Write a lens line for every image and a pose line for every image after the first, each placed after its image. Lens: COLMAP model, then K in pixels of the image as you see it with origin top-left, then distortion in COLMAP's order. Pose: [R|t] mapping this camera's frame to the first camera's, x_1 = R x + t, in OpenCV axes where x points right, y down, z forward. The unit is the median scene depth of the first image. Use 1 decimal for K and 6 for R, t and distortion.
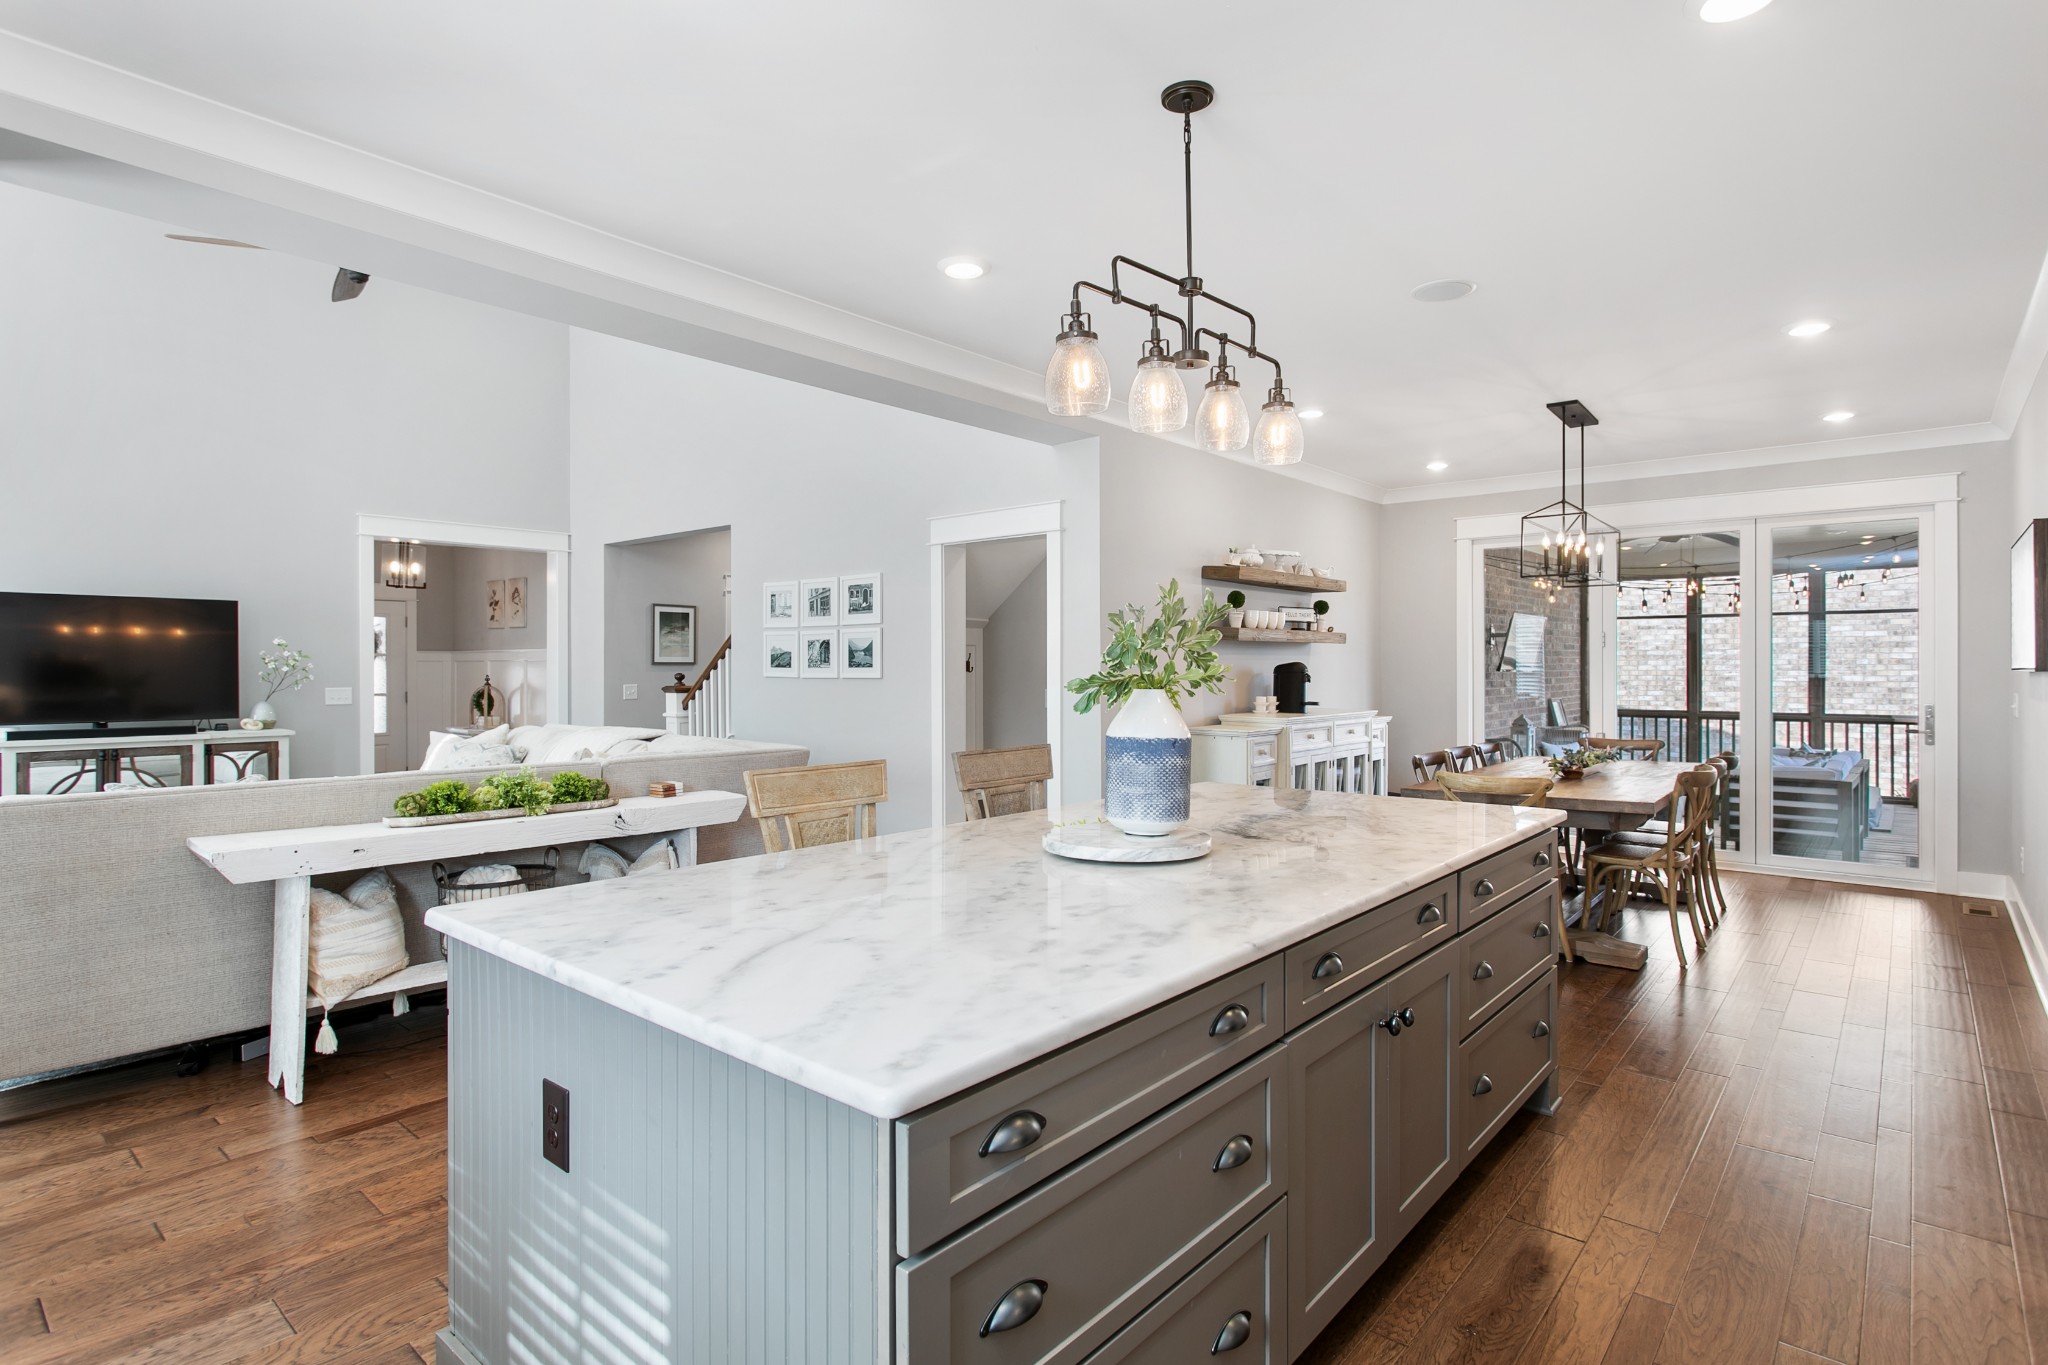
lens RADIAL K [[1028.8, 0, 1012.2], [0, 1028.8, 677.1], [0, 0, 1]] dist [-0.002727, -0.000040]
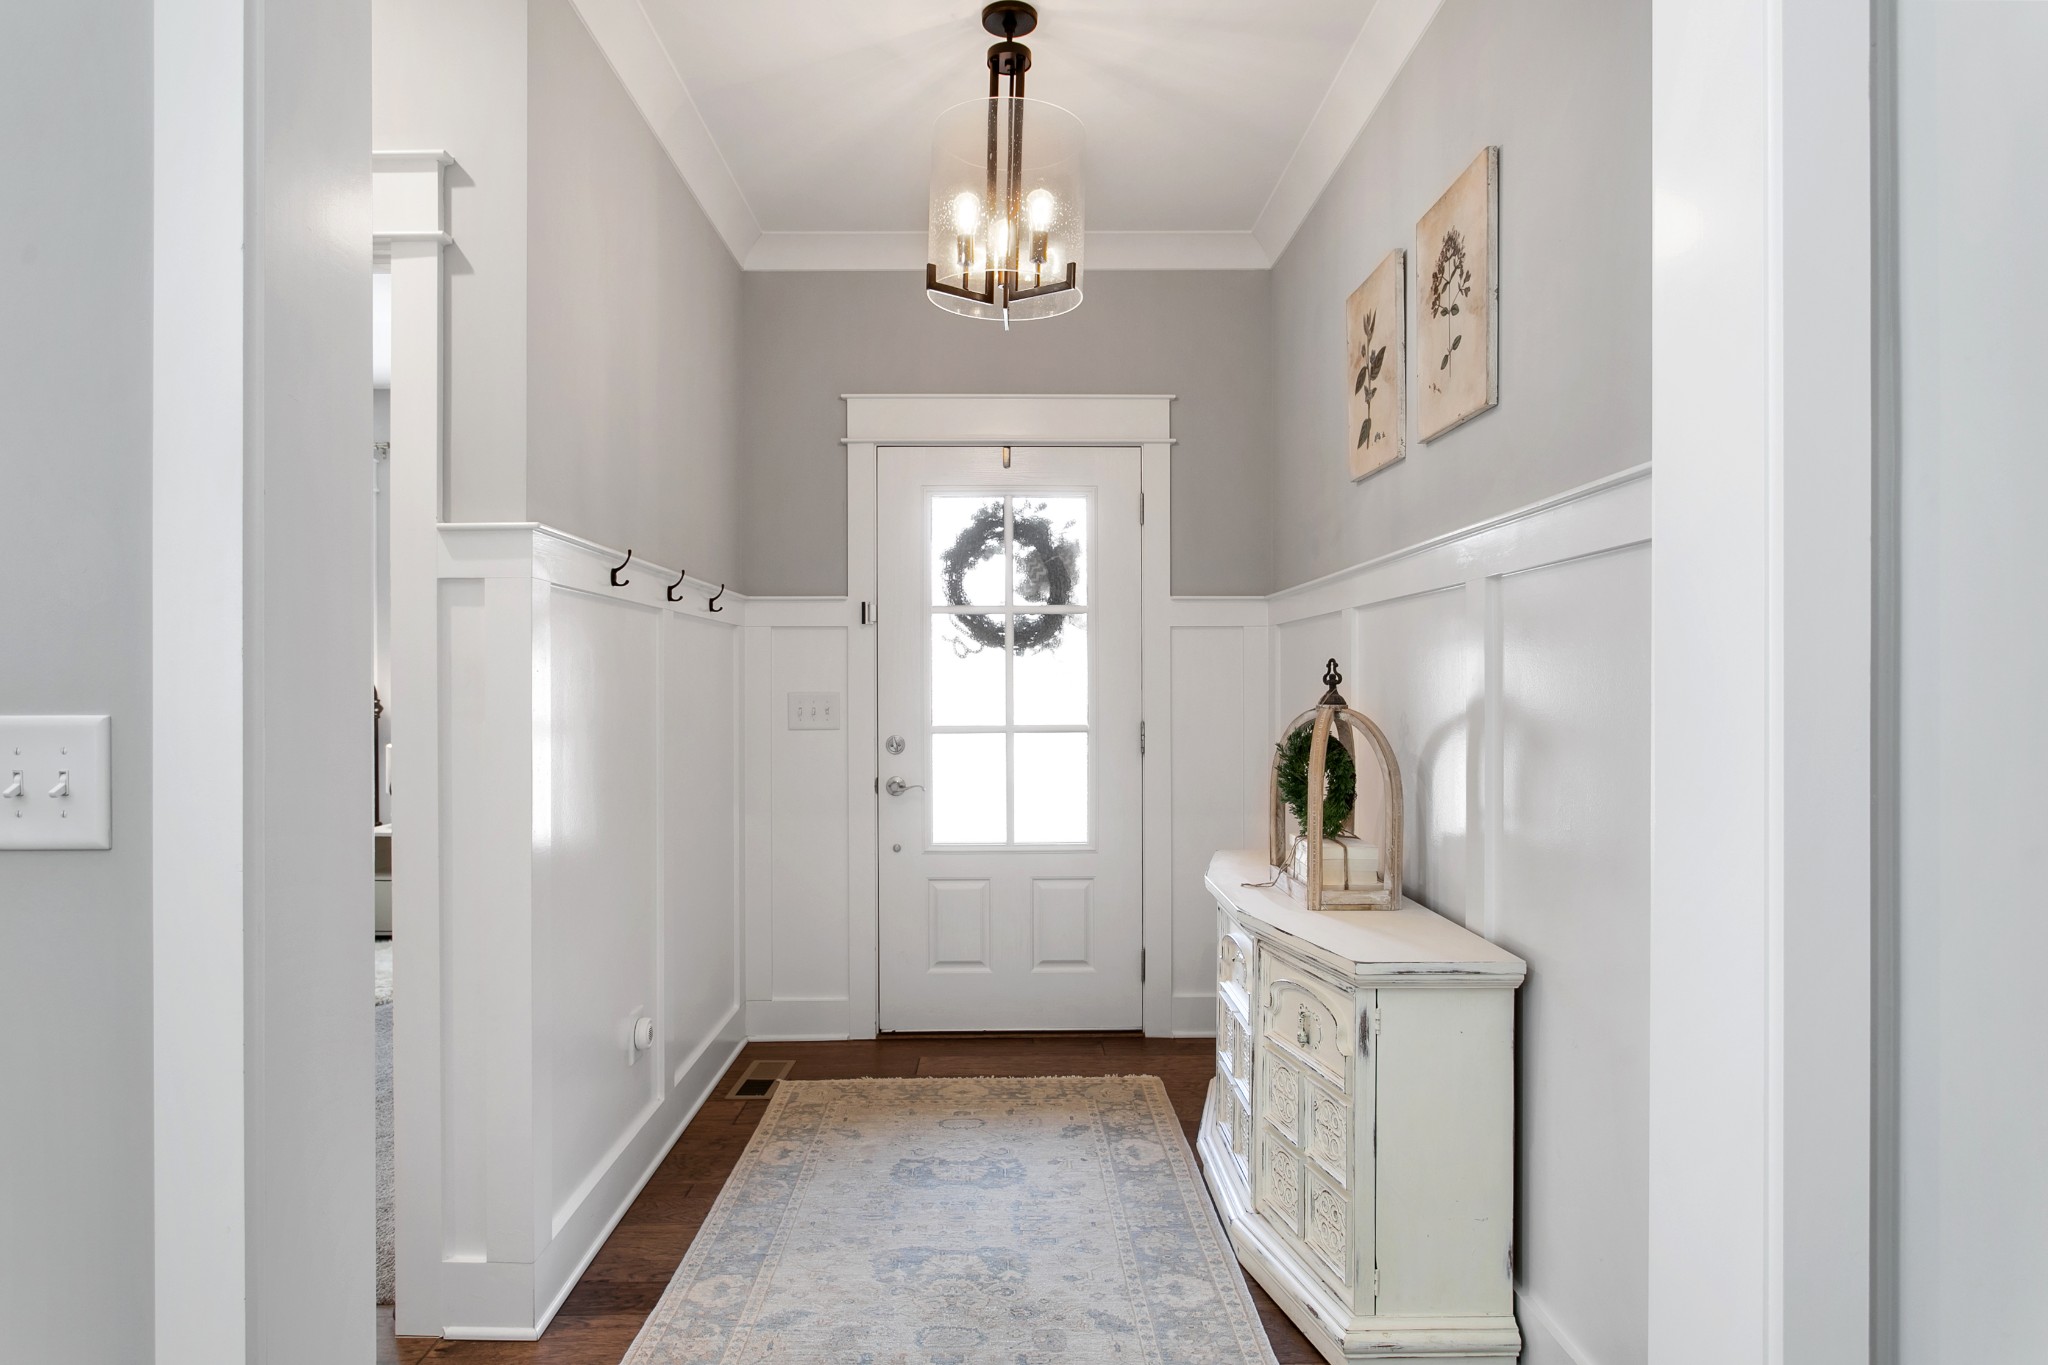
lens RADIAL K [[1155.5, 0, 1026.9], [0, 1155.5, 686.2], [0, 0, 1]] dist [0.000741, 0.000352]
pose [[0.674687, -0.001987, -0.738101, -0.518680], [-0.005066, 0.999960, -0.007322, 0.008428], [0.738086, 0.008680, 0.674650, 1.099200]]
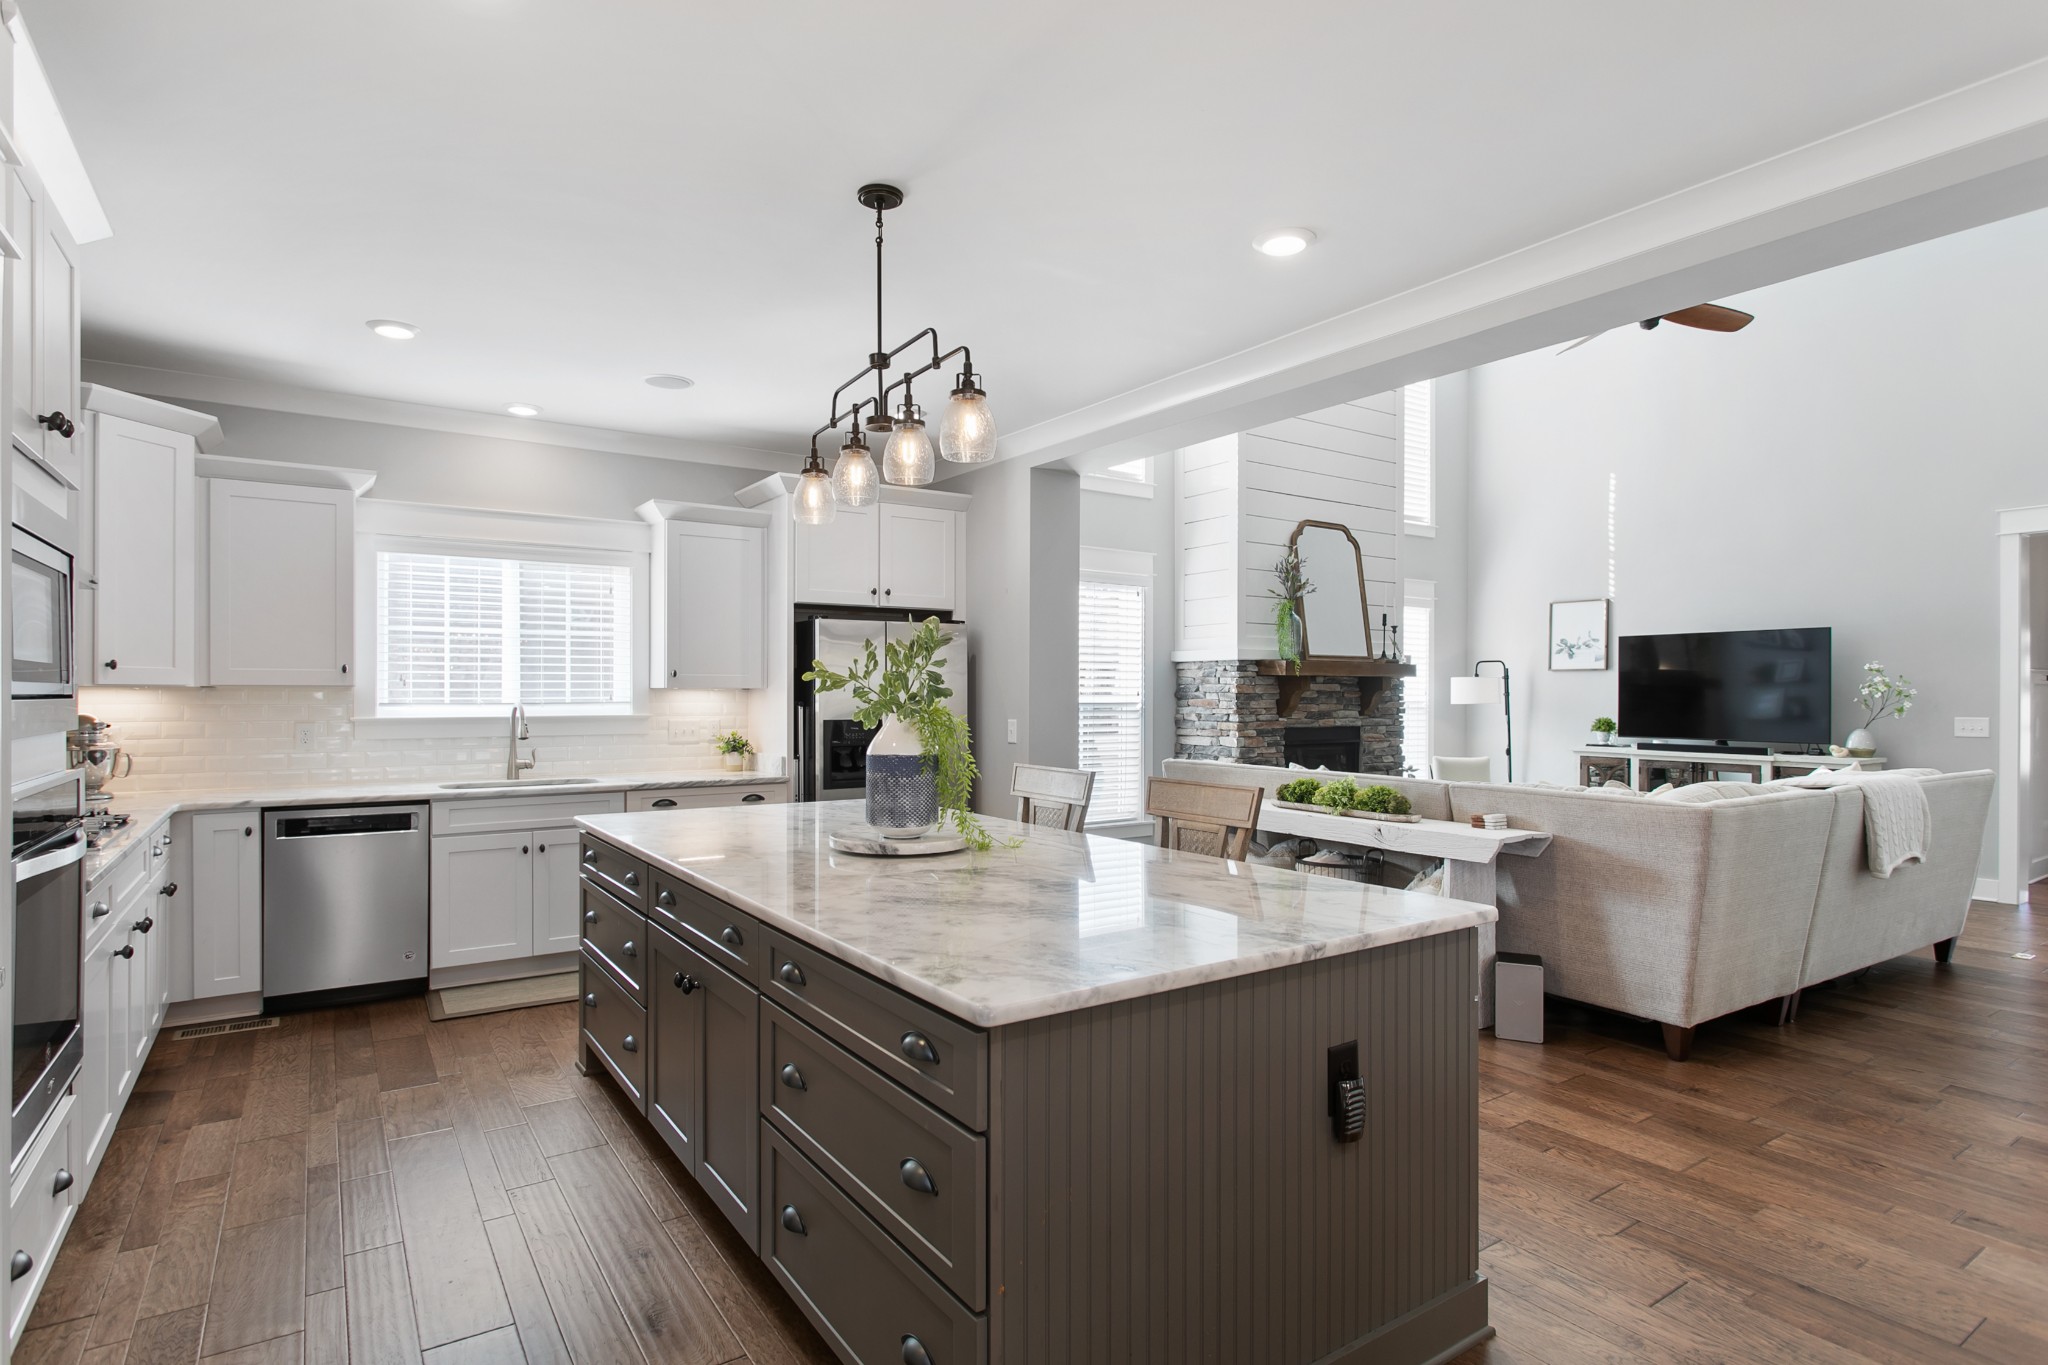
lens RADIAL K [[1046.6, 0, 1019.1], [0, 1046.6, 690.1], [0, 0, 1]] dist [0.000572, 0.000629]
pose [[-0.250448, -0.002330, -0.968127, 0.433019], [-0.010756, 0.999942, 0.000376, -0.004648], [0.968070, 0.010507, -0.250458, 0.494363]]
